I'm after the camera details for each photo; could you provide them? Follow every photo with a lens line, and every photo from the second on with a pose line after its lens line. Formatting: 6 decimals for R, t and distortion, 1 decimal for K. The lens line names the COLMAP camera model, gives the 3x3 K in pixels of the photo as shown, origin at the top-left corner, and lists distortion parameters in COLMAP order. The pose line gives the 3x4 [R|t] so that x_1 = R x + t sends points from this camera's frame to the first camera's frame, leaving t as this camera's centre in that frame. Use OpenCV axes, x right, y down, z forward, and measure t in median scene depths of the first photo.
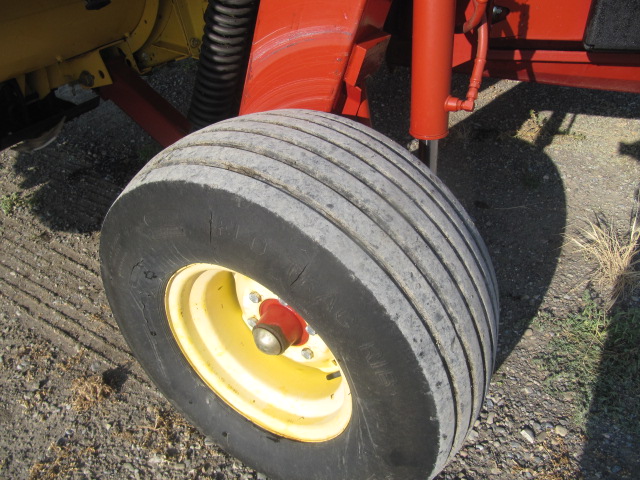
lens RADIAL K [[521.2, 0, 320.0], [0, 521.2, 240.0], [0, 0, 1]] dist [-0.043721, -0.004464]
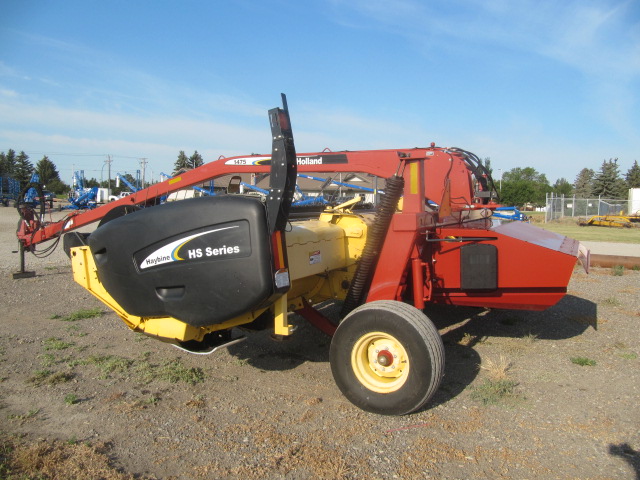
lens RADIAL K [[521.2, 0, 320.0], [0, 521.2, 240.0], [0, 0, 1]] dist [-0.043721, -0.004464]
pose [[0.999135, 0.000083, 0.041577, -0.586875], [0.022403, 0.841327, -0.540062, 1.226514], [-0.035025, 0.540527, 0.840598, -2.111310]]
